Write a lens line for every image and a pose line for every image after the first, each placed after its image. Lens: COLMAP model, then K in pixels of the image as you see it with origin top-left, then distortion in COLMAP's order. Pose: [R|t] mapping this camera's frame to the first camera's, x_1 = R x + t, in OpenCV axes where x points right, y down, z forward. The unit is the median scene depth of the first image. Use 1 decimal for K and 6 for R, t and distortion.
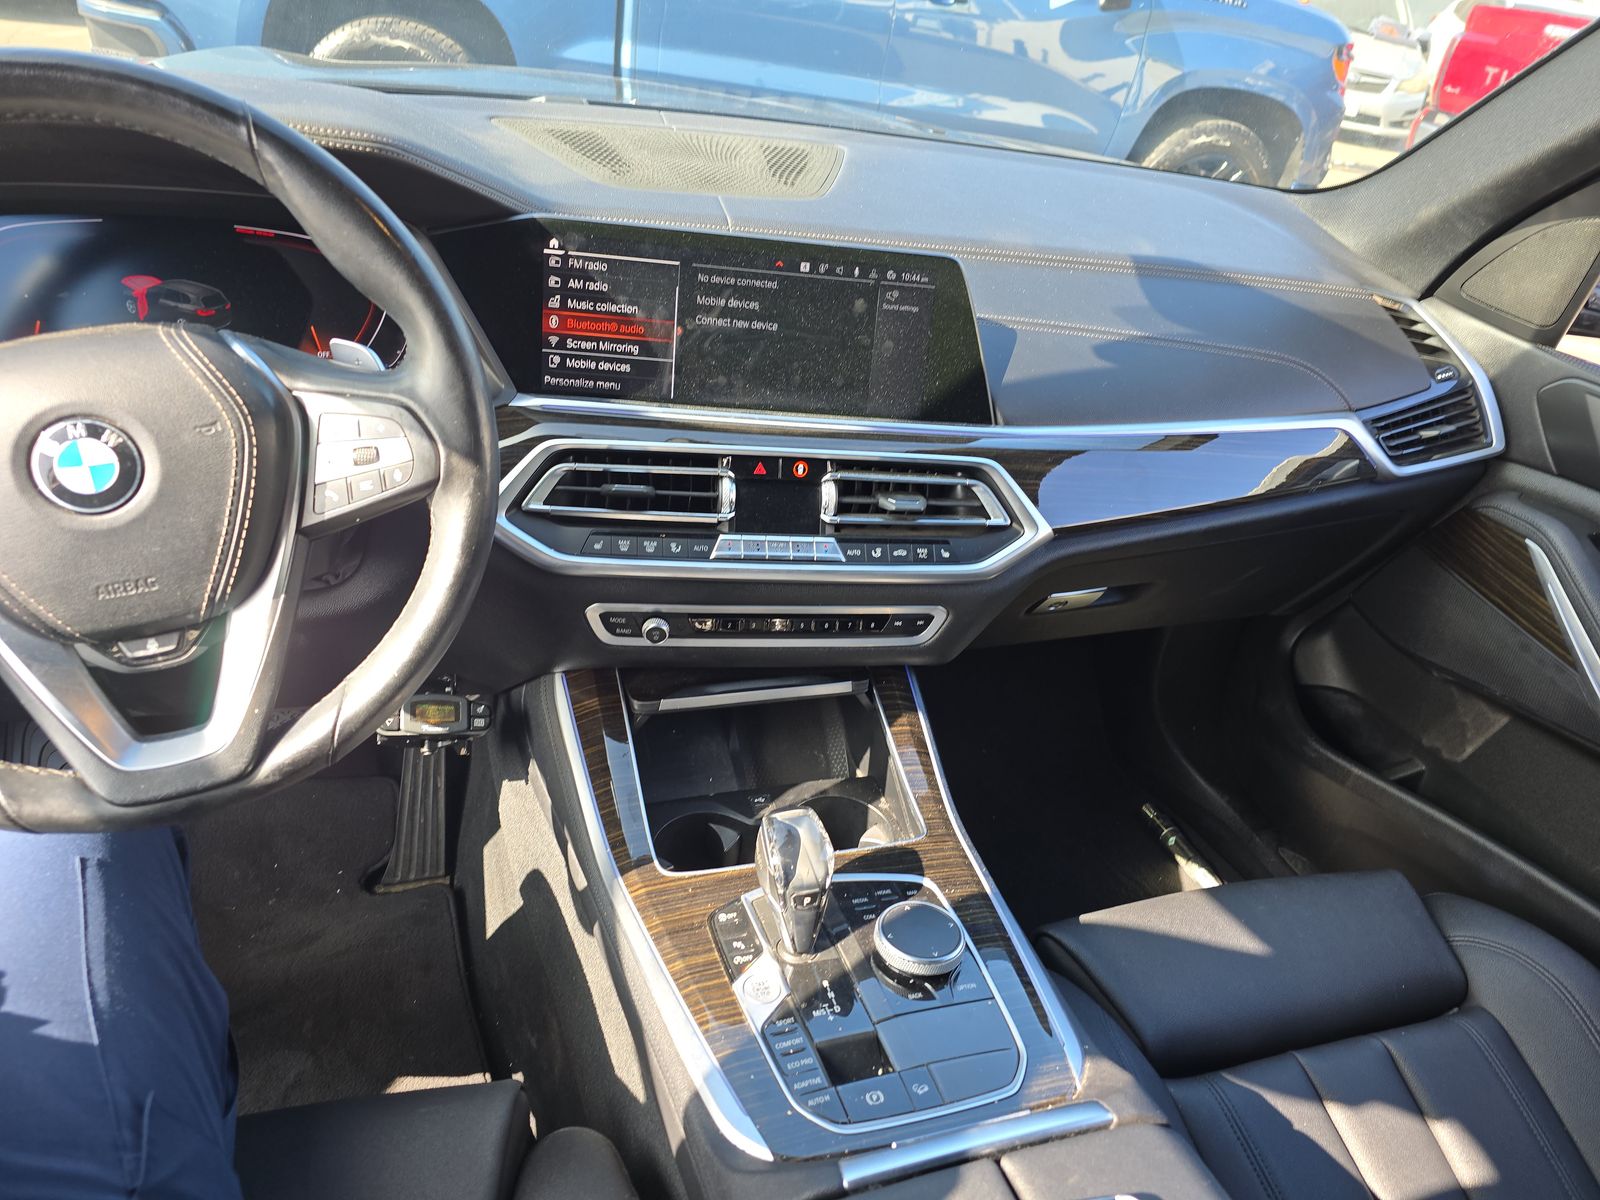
lens RADIAL K [[1062.5, 0, 800.0], [0, 1062.5, 600.0], [0, 0, 1]] dist [0.012420, -0.001814]
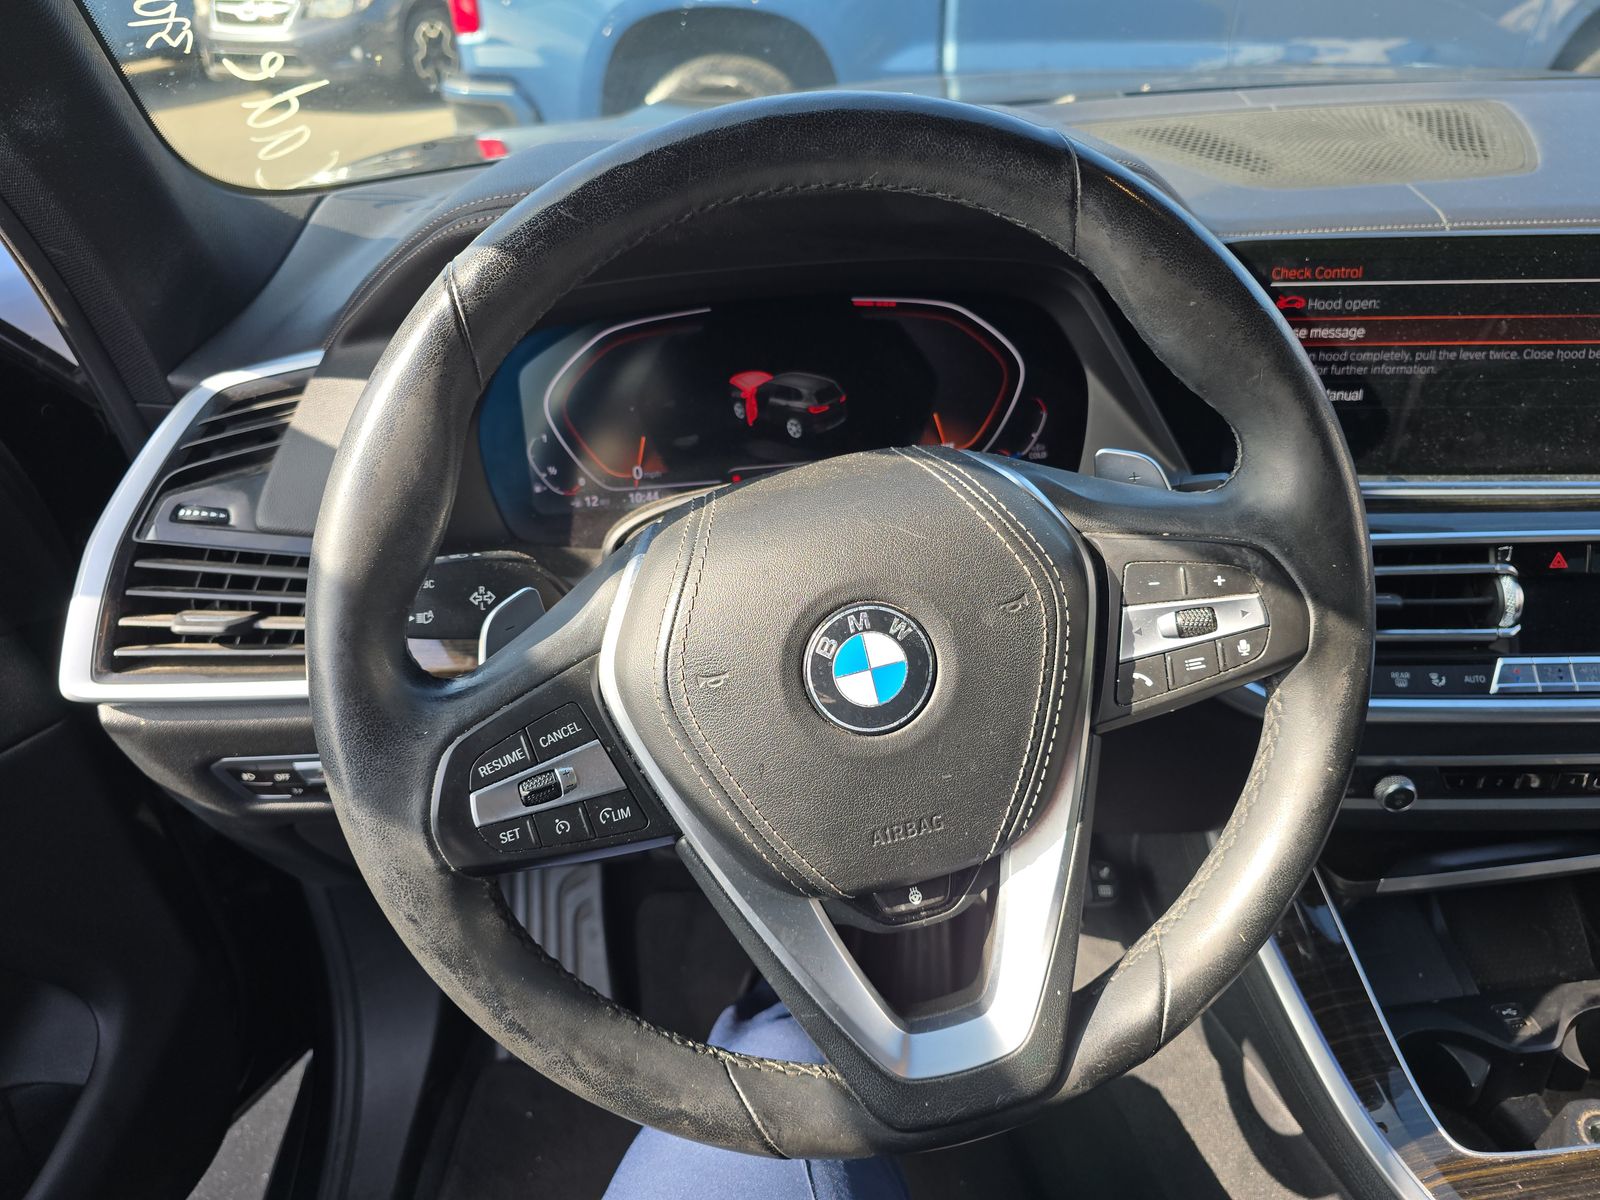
lens RADIAL K [[1075.0, 0, 800.0], [0, 1075.0, 600.0], [0, 0, 1]] dist [0.042524, -0.033331]
pose [[0.966007, -0.032905, -0.256411, -0.472320], [0.030766, 0.999450, -0.012353, -0.147428], [0.256677, 0.004044, 0.966489, 0.261388]]
